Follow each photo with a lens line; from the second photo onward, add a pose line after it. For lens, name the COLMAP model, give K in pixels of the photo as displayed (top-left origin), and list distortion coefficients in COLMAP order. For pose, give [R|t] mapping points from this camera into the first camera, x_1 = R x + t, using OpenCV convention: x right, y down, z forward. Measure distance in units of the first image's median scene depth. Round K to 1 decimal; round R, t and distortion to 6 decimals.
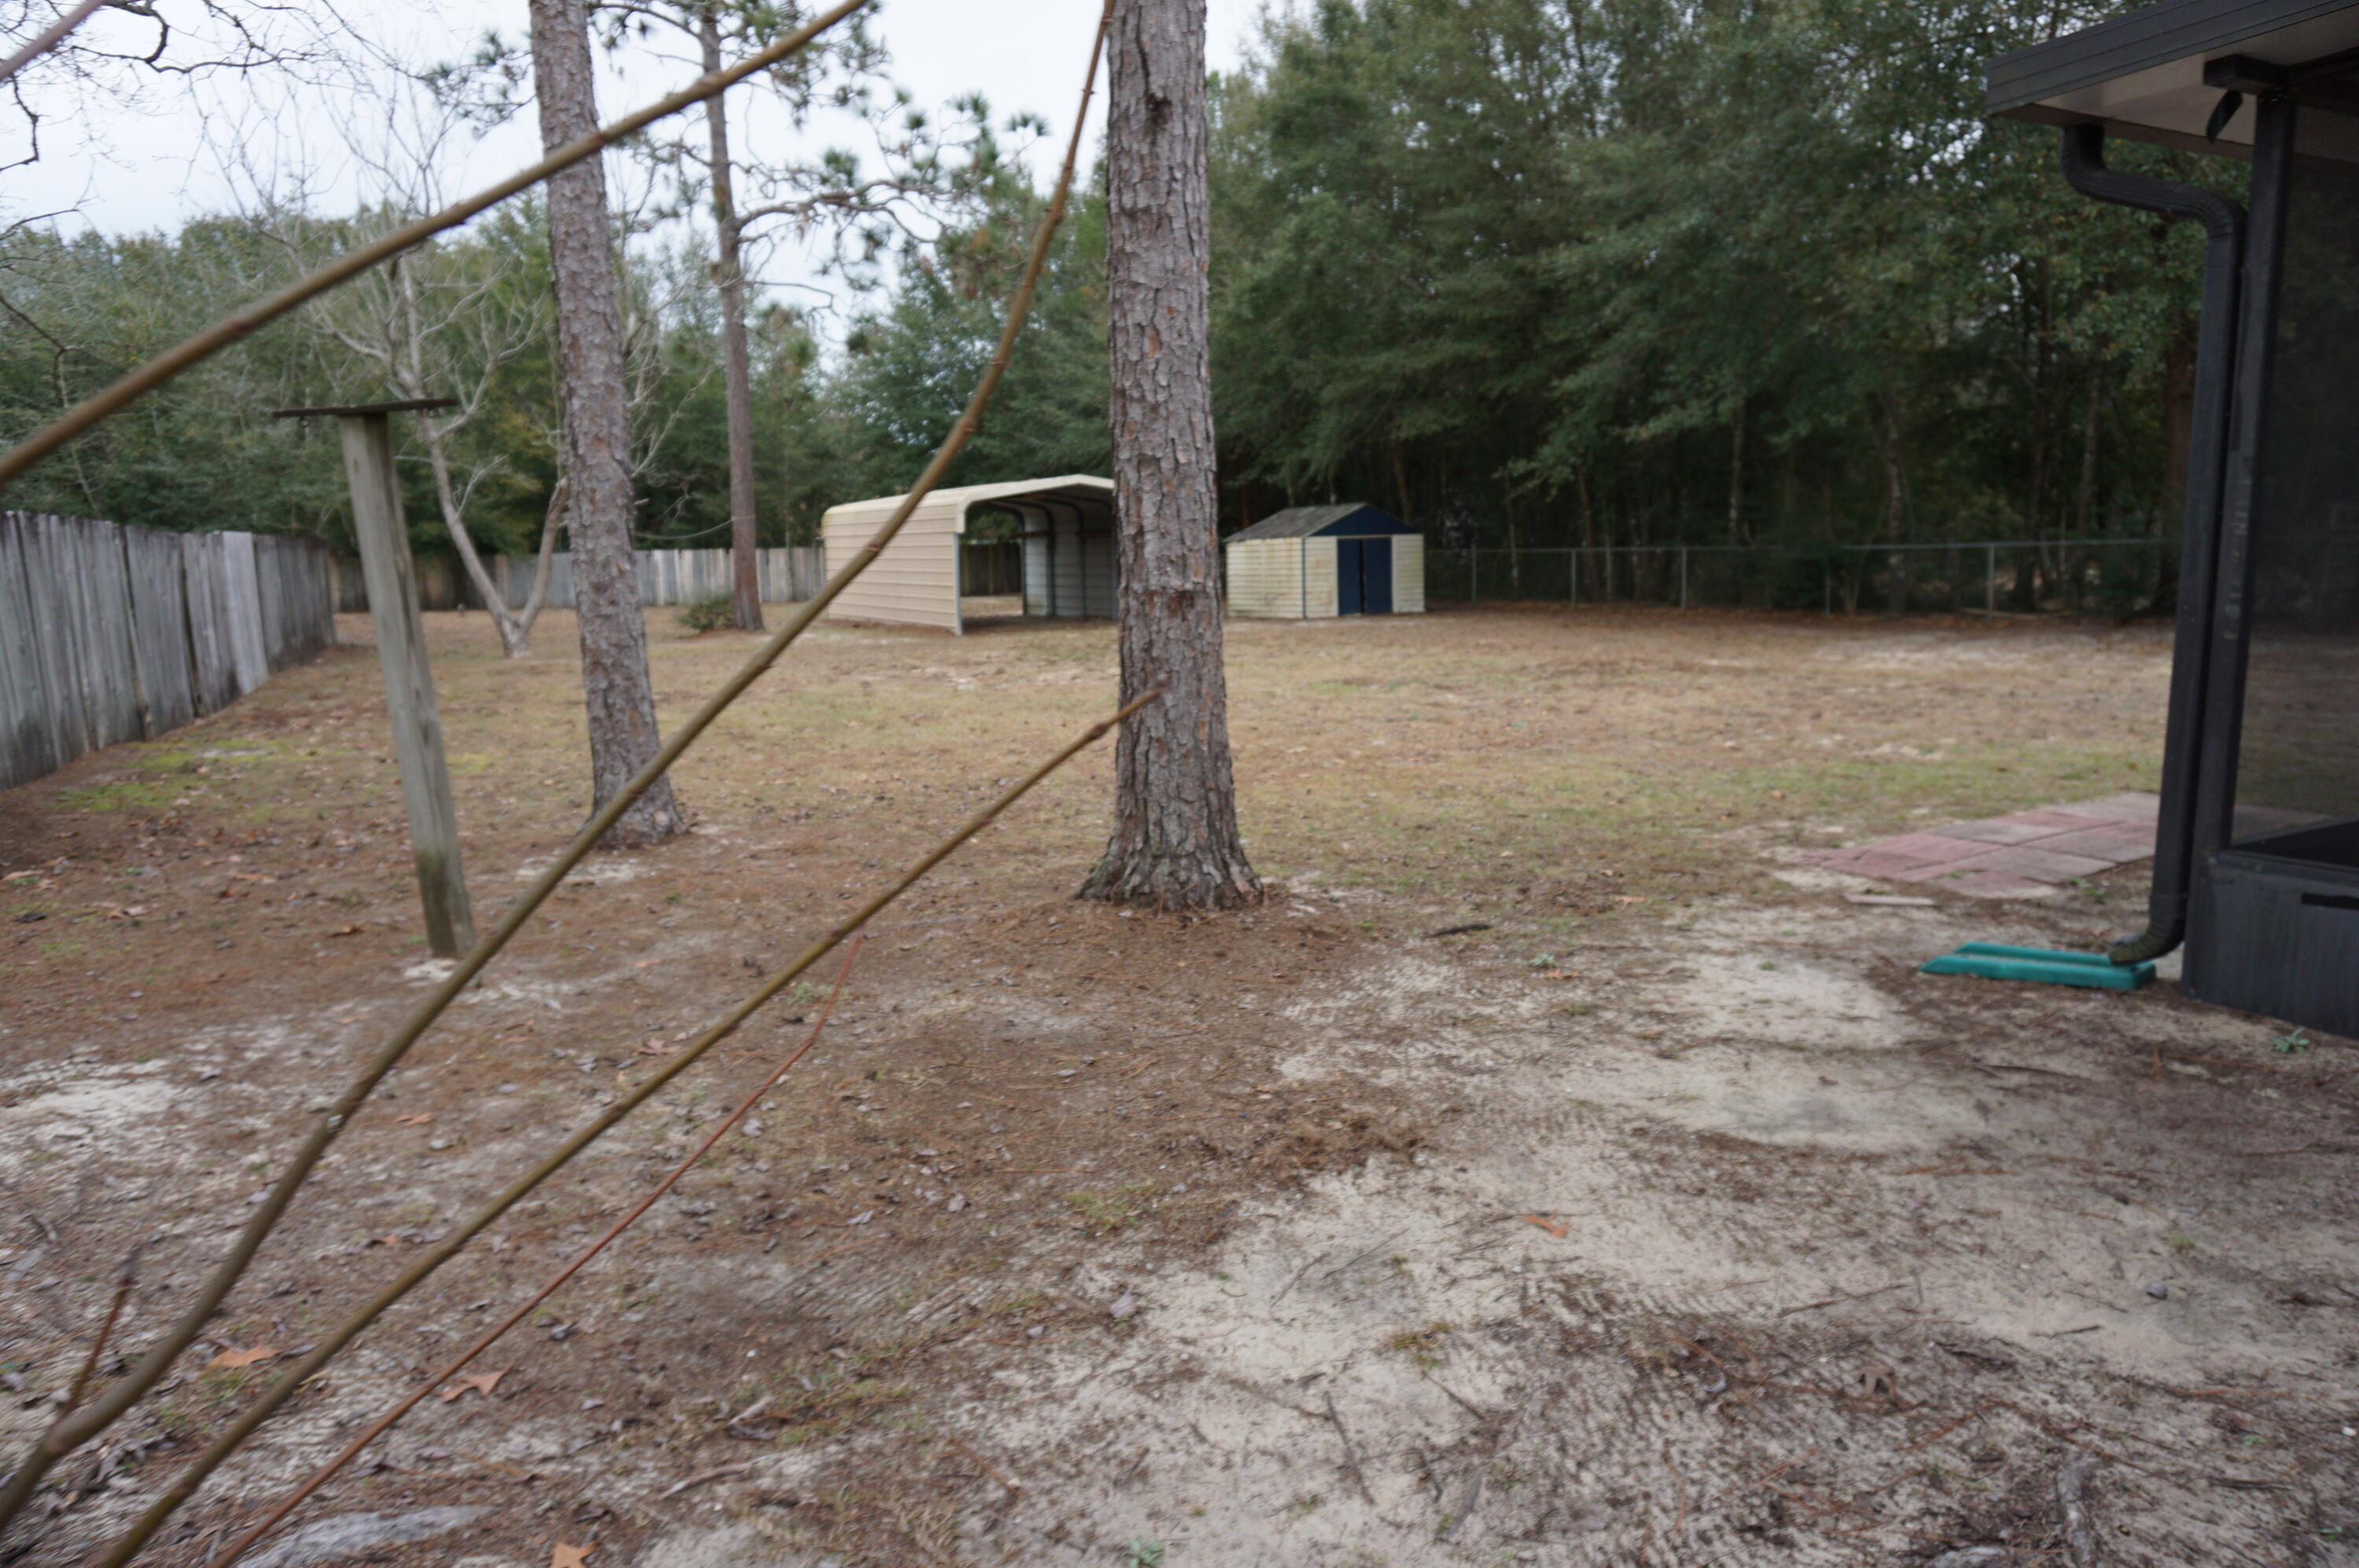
lens RADIAL K [[1589.4, 0, 1182.0], [0, 1589.4, 784.7], [0, 0, 1]] dist [-0.043841, 0.028520]
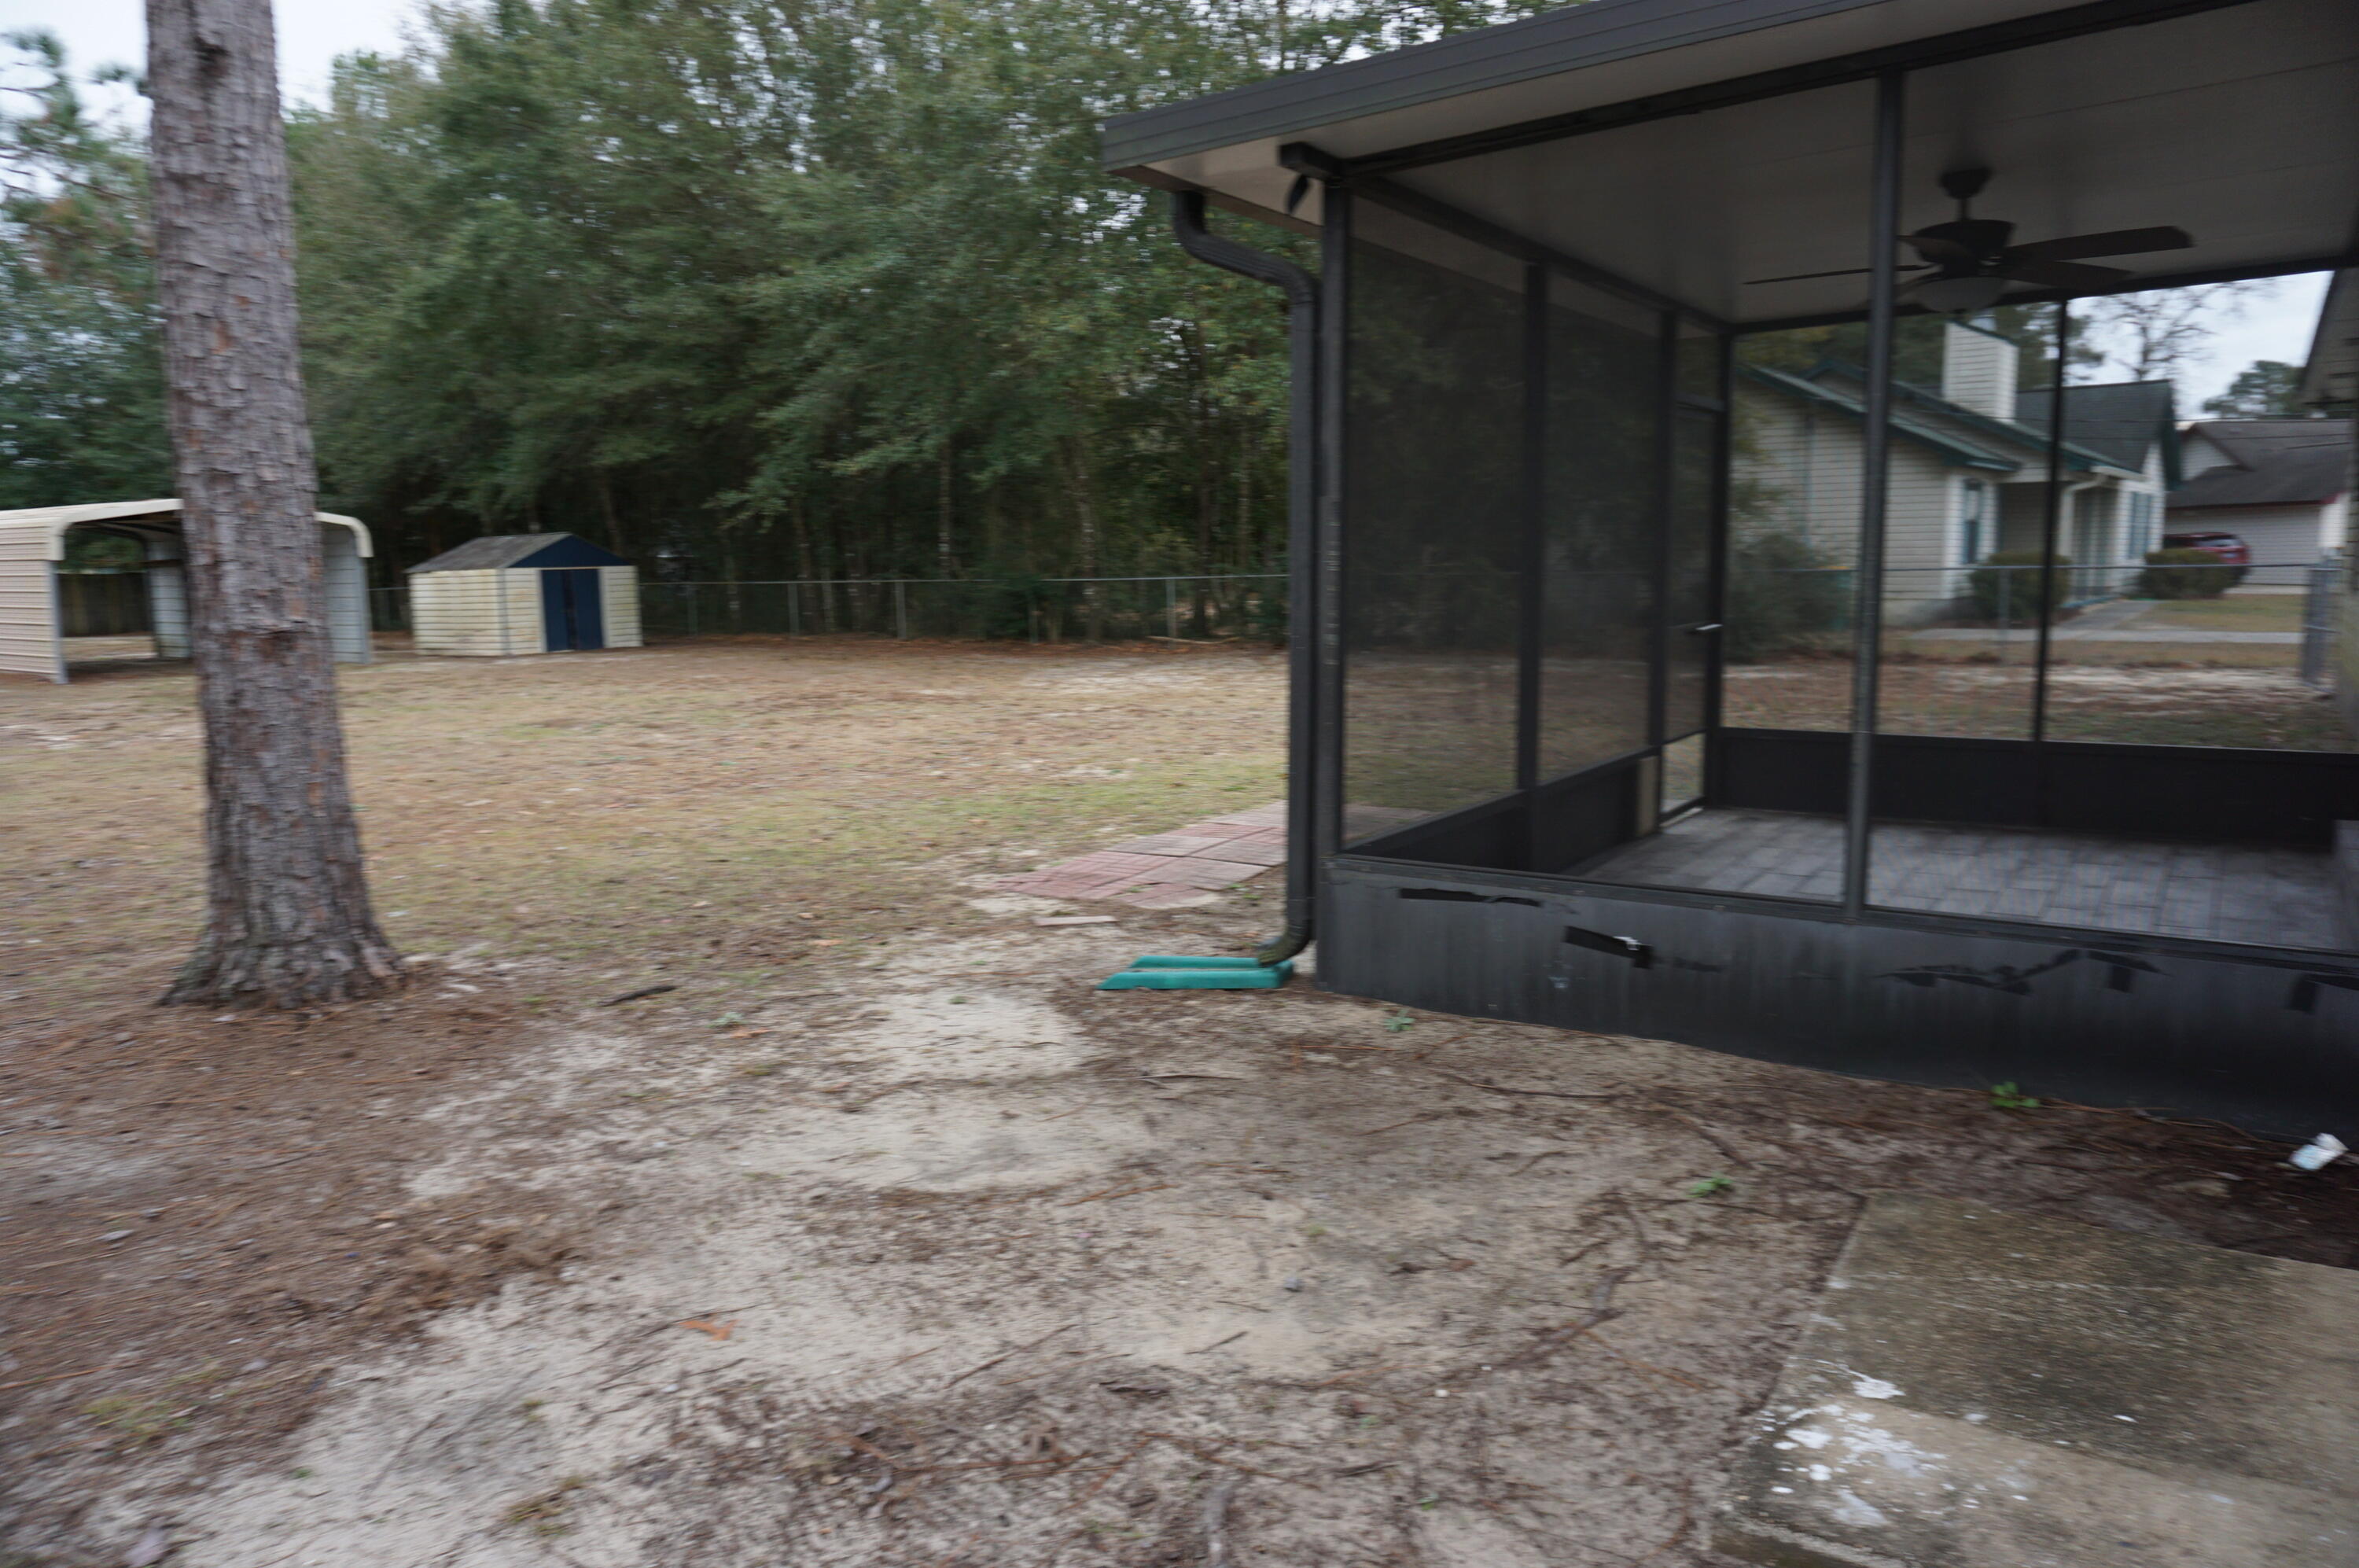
lens RADIAL K [[1589.4, 0, 1180.0], [0, 1589.4, 780.6], [0, 0, 1]] dist [-0.043841, 0.028520]
pose [[0.890849, -0.050635, 0.451468, 0.015456], [0.060751, 0.998121, -0.007930, -0.002119], [-0.450219, 0.034492, 0.892252, 0.012142]]
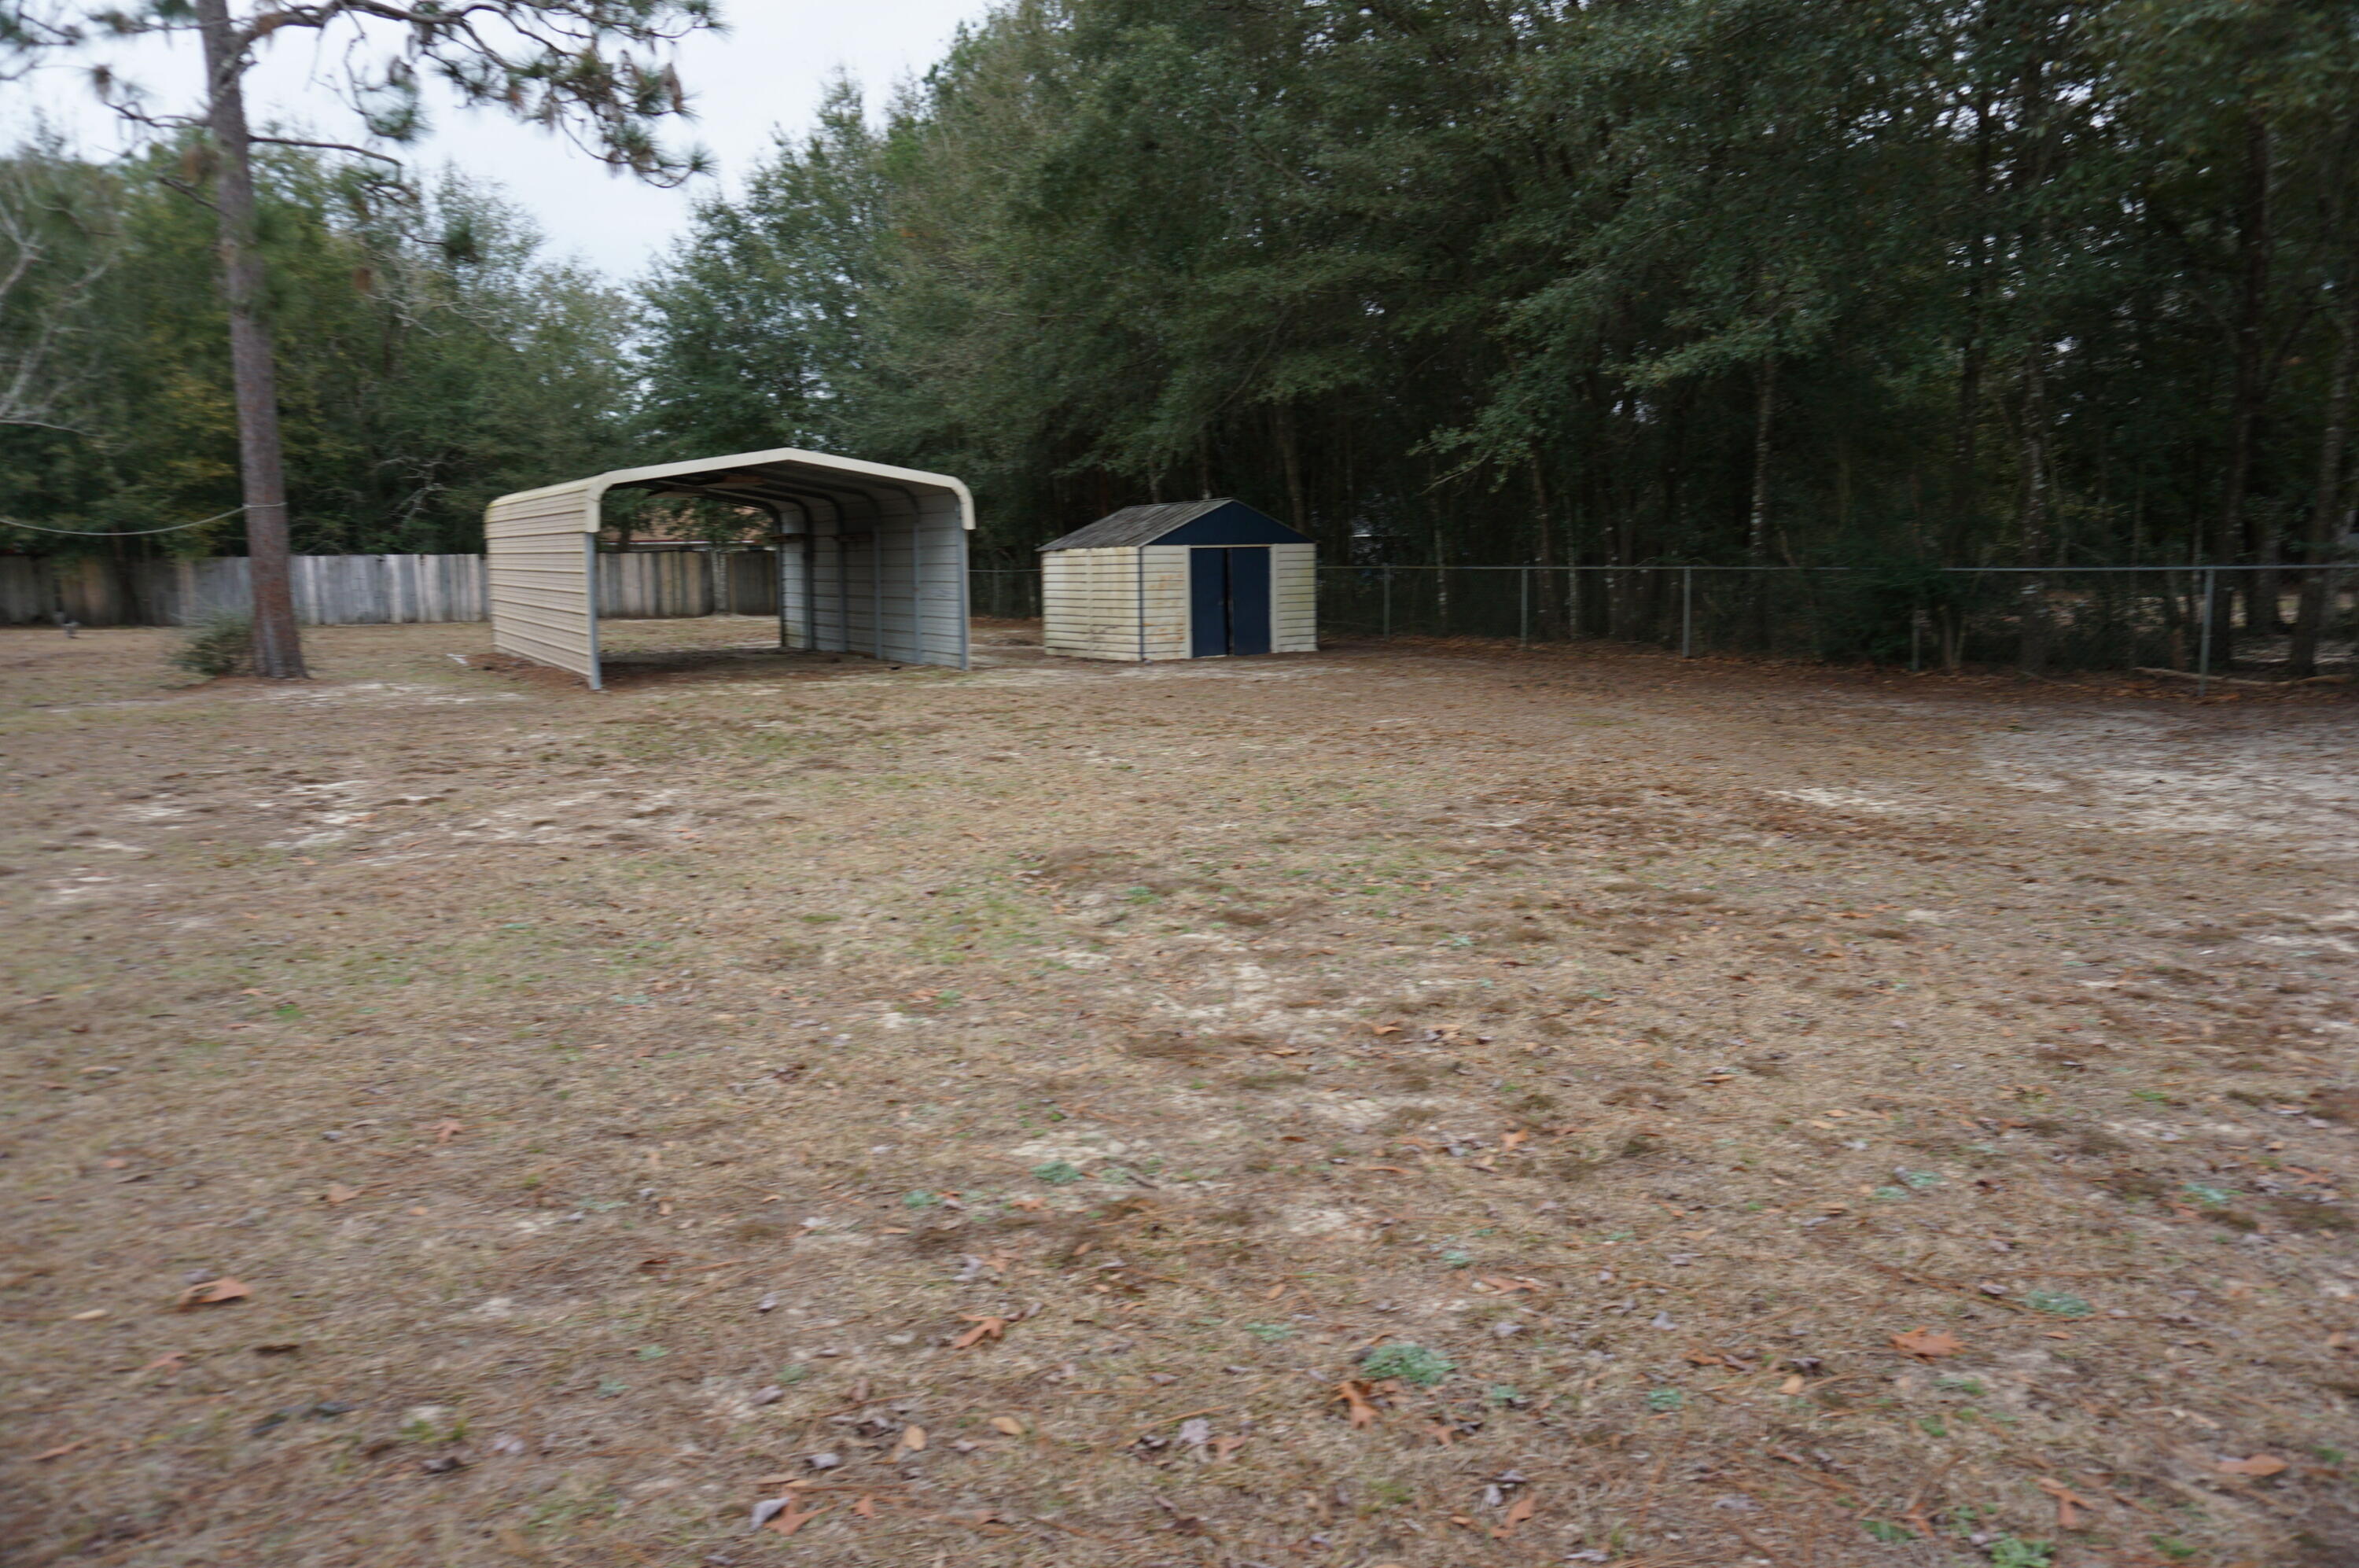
lens RADIAL K [[1589.4, 0, 1157.2], [0, 1589.4, 793.6], [0, 0, 1]] dist [-0.043841, 0.028520]
pose [[0.999604, 0.008073, 0.026940, 0.122256], [-0.008044, 0.999967, -0.001196, -0.085246], [-0.026949, 0.000978, 0.999636, 0.560547]]
